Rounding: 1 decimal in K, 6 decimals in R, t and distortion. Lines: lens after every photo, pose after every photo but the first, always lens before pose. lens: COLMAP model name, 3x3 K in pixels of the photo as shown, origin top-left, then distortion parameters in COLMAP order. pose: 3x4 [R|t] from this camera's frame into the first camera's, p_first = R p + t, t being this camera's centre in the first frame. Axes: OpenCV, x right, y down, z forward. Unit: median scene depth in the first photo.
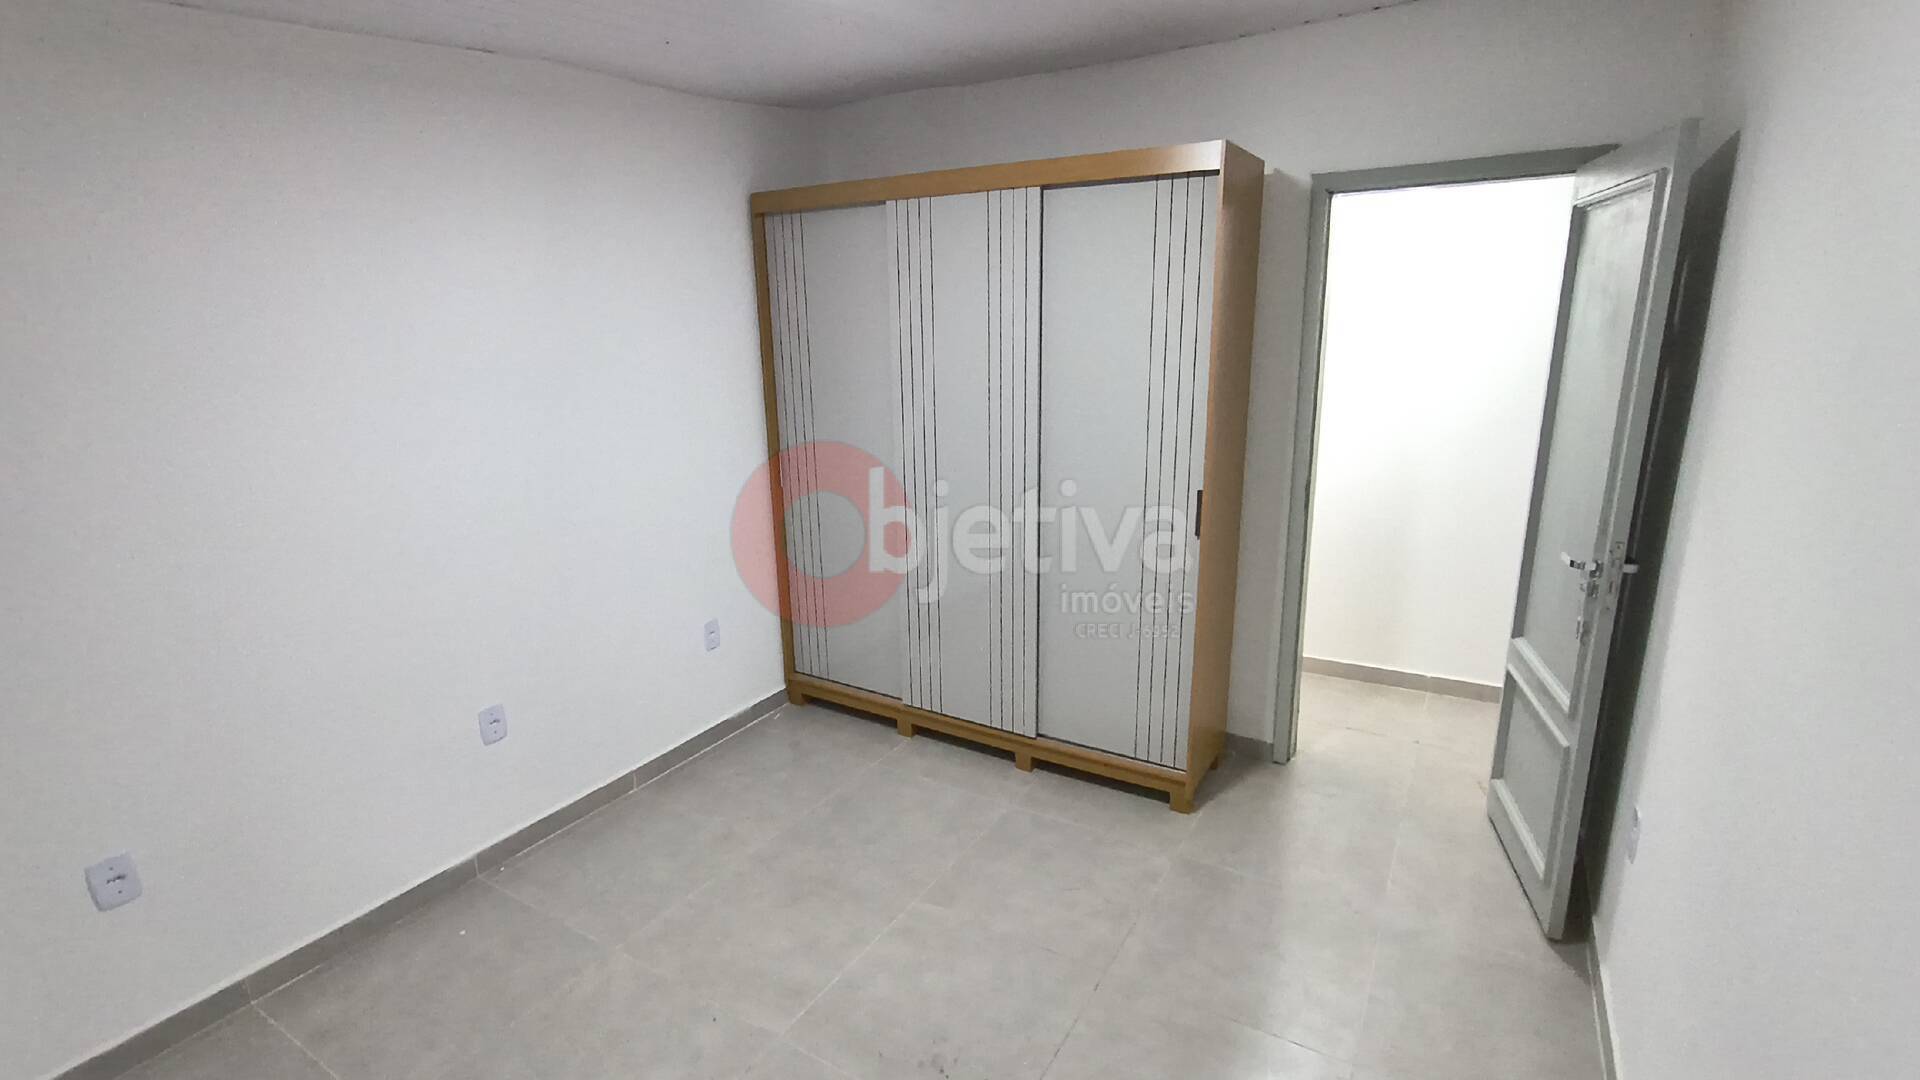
lens RADIAL K [[851.7, 0, 960.0], [0, 851.7, 540.0], [0, 0, 1]] dist [0.001717, 0.000225]
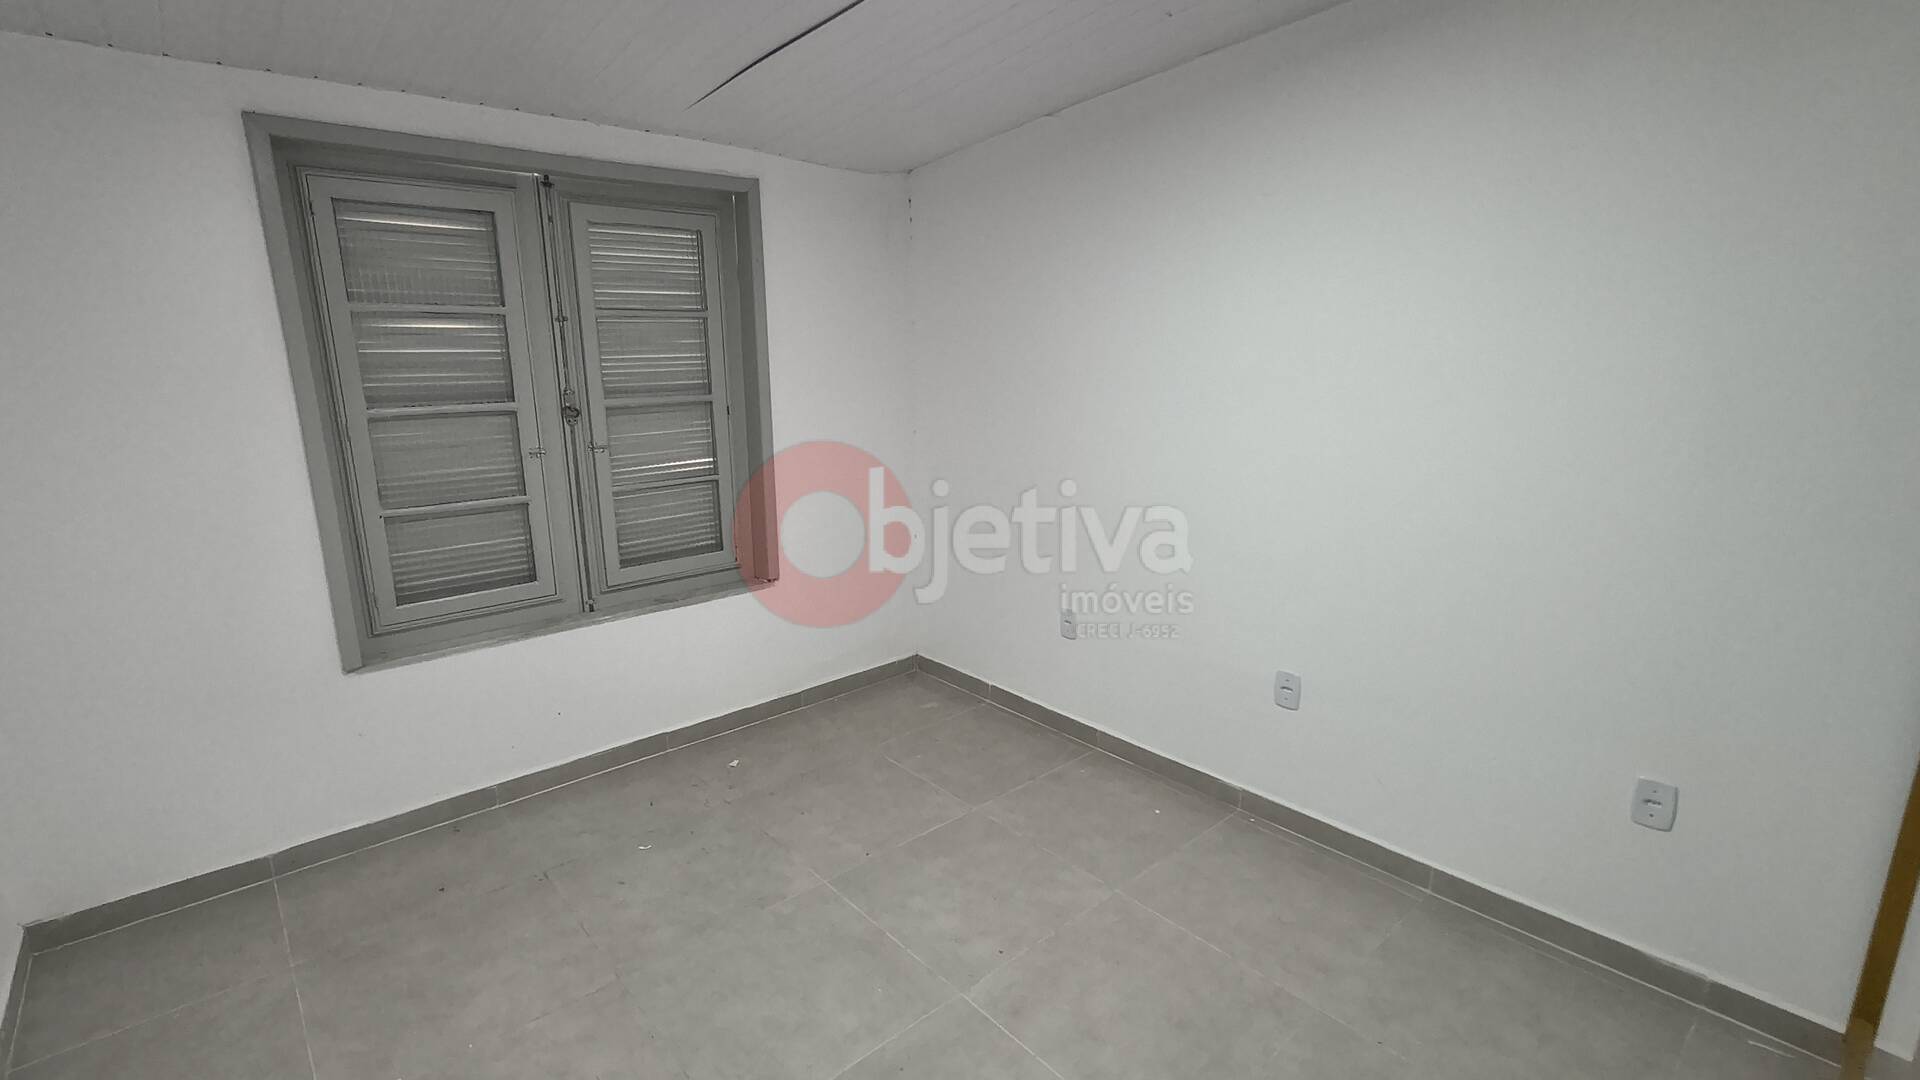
lens RADIAL K [[851.7, 0, 960.0], [0, 851.7, 540.0], [0, 0, 1]] dist [0.001717, 0.000225]
pose [[-0.297577, 0.230829, -0.926372, 0.547337], [-0.215173, 0.929148, 0.300640, -0.201598], [0.930134, 0.288794, -0.226825, 0.981978]]
